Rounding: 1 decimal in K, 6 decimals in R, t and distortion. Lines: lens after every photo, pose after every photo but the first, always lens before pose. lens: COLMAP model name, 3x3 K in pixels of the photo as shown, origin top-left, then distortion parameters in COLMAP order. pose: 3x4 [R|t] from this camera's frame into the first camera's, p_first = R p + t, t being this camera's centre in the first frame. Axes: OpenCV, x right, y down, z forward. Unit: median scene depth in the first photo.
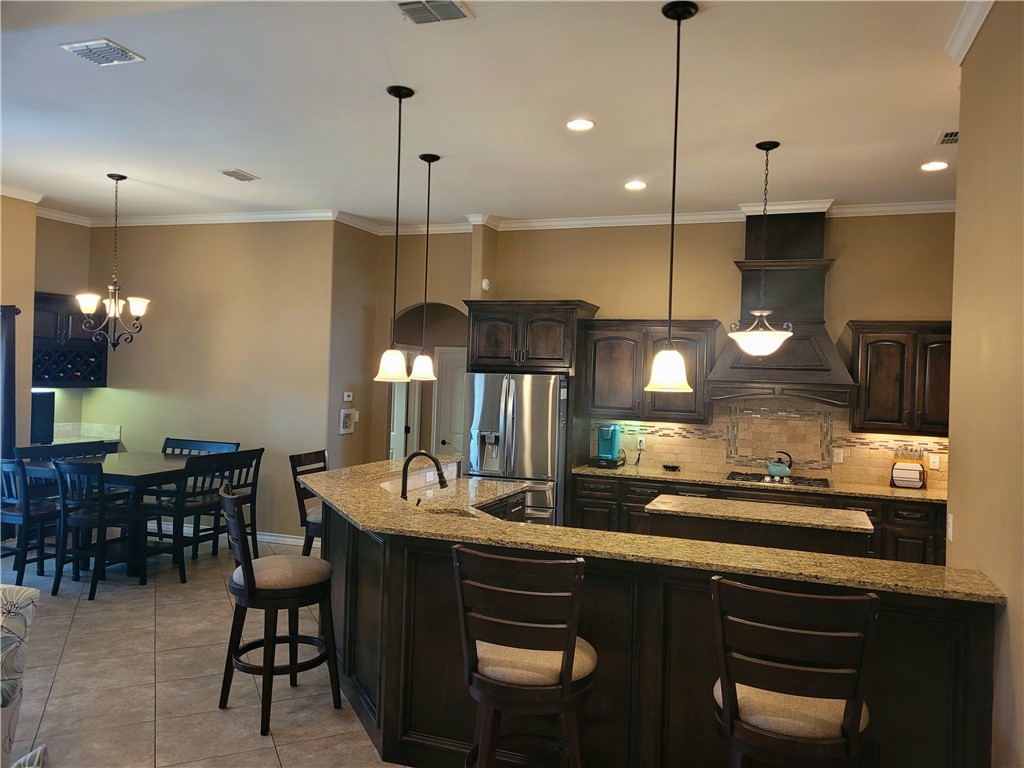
lens RADIAL K [[769.9, 0, 520.5], [0, 769.9, 377.4], [0, 0, 1]] dist [0.050445, -0.007626]
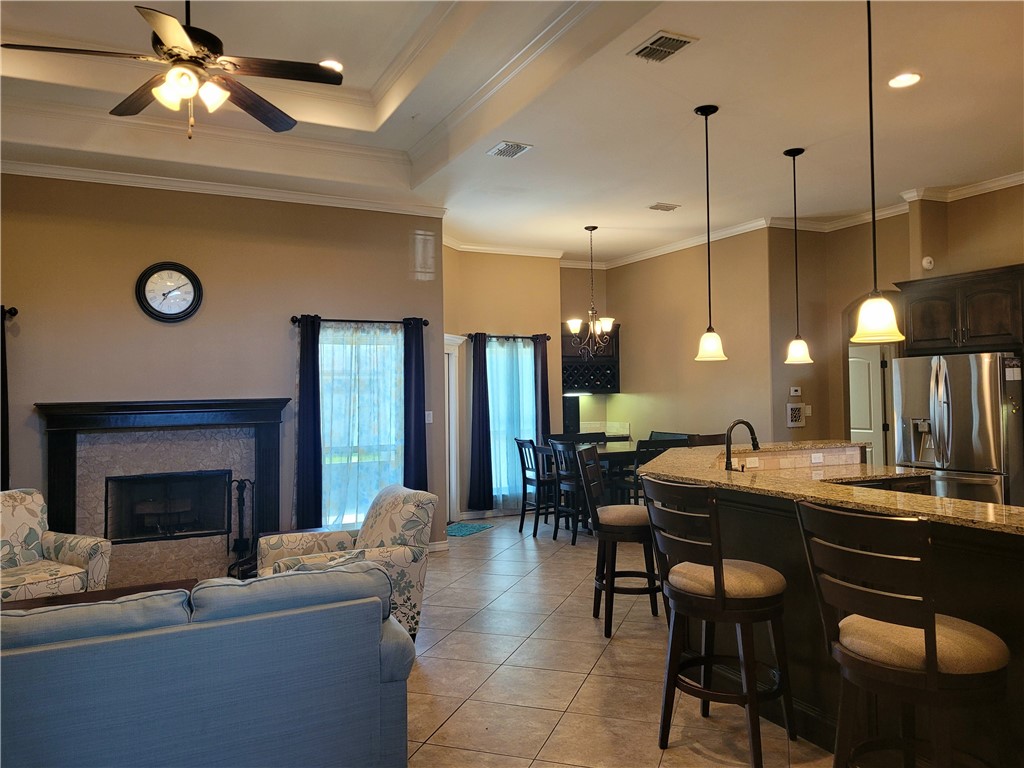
lens RADIAL K [[758.5, 0, 509.5], [0, 758.5, 368.1], [0, 0, 1]] dist [0.050487, -0.001058]
pose [[0.722894, -0.062397, -0.688136, 0.248354], [0.034968, 0.997942, -0.053754, 0.042266], [0.690073, 0.014796, 0.723588, -0.015629]]
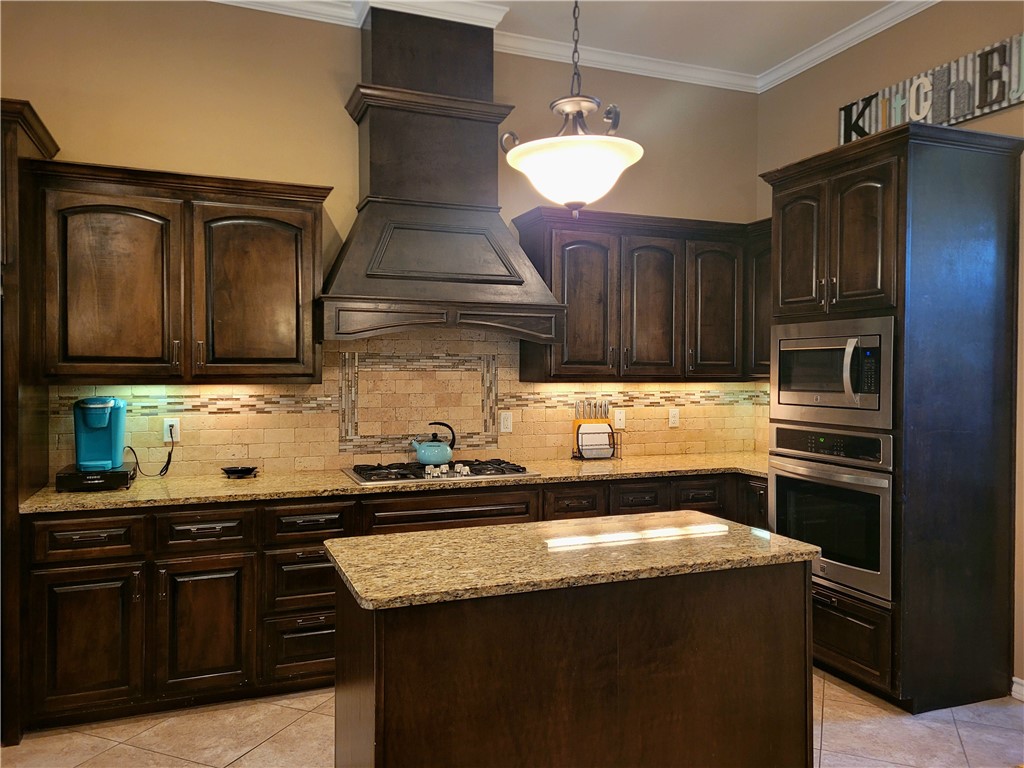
lens RADIAL K [[769.9, 0, 520.5], [0, 769.9, 377.4], [0, 0, 1]] dist [0.050445, -0.007626]
pose [[0.739646, -0.038500, 0.671894, -0.016919], [0.022041, 0.999213, 0.032992, 0.042280], [-0.672635, -0.009593, 0.739912, 0.512313]]
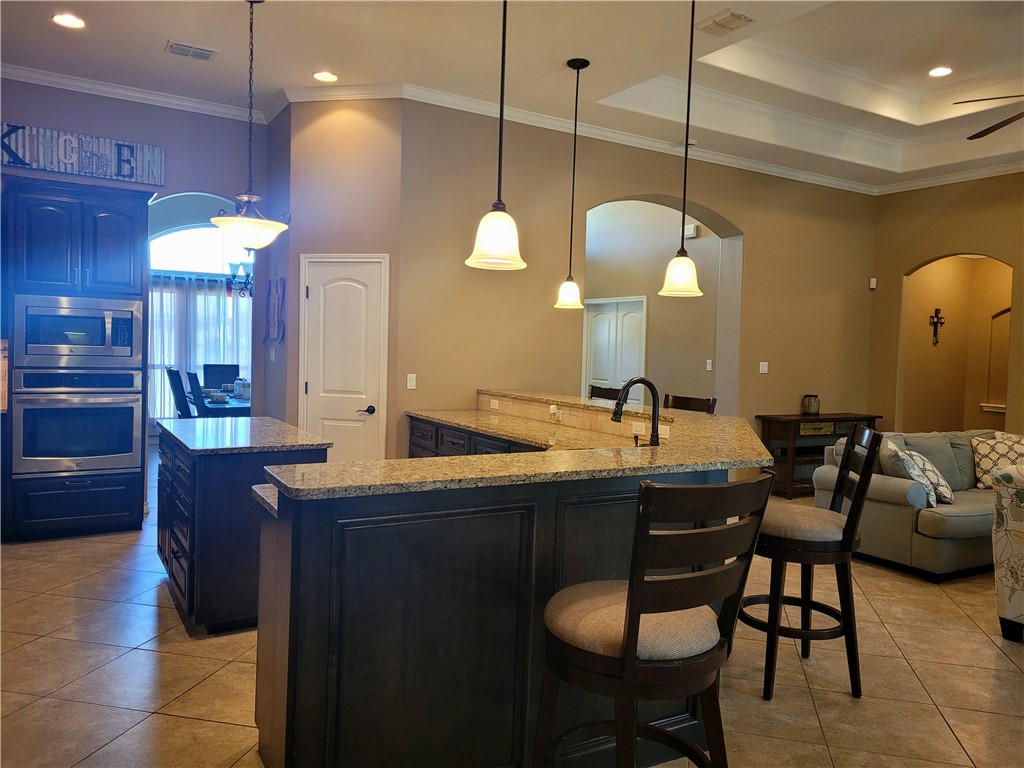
lens RADIAL K [[769.9, 0, 520.5], [0, 769.9, 377.4], [0, 0, 1]] dist [0.050445, -0.007626]
pose [[-0.780461, -0.083737, 0.619571, -0.349335], [-0.056008, 0.996370, 0.064111, 0.030462], [-0.622690, 0.015335, -0.782318, 1.108047]]
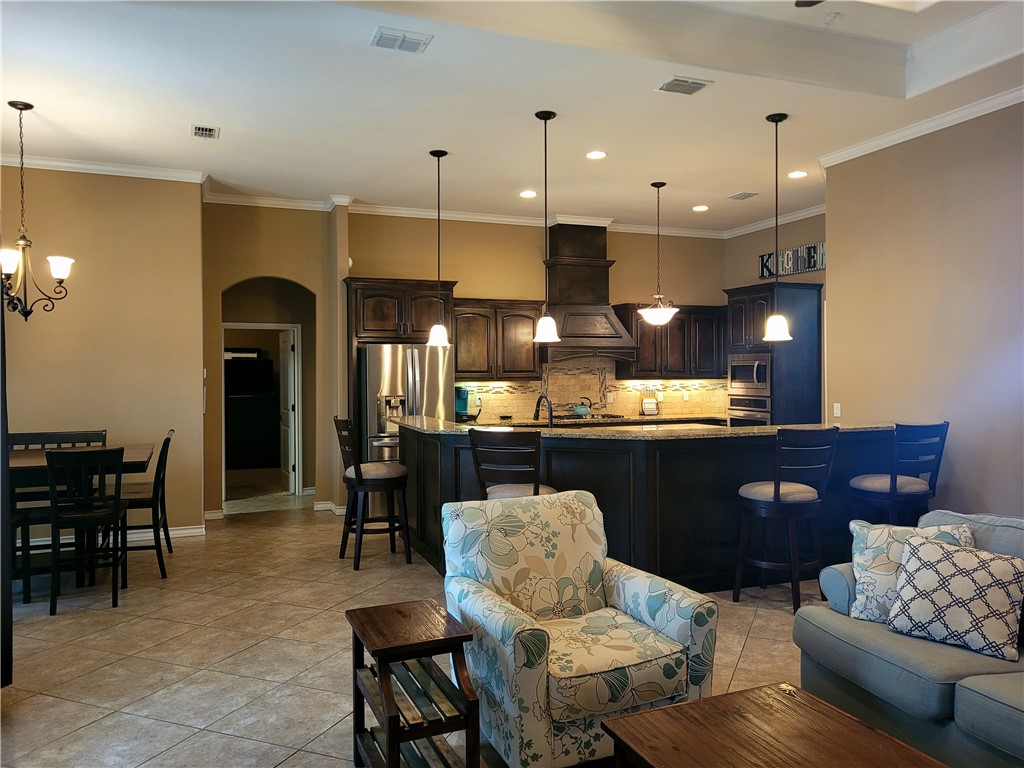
lens RADIAL K [[769.9, 0, 520.5], [0, 769.9, 377.4], [0, 0, 1]] dist [0.050445, -0.007626]
pose [[0.741987, -0.042078, 0.669093, -0.668239], [0.030299, 0.999113, 0.029232, 0.016186], [-0.669730, -0.001417, 0.742604, 0.050555]]
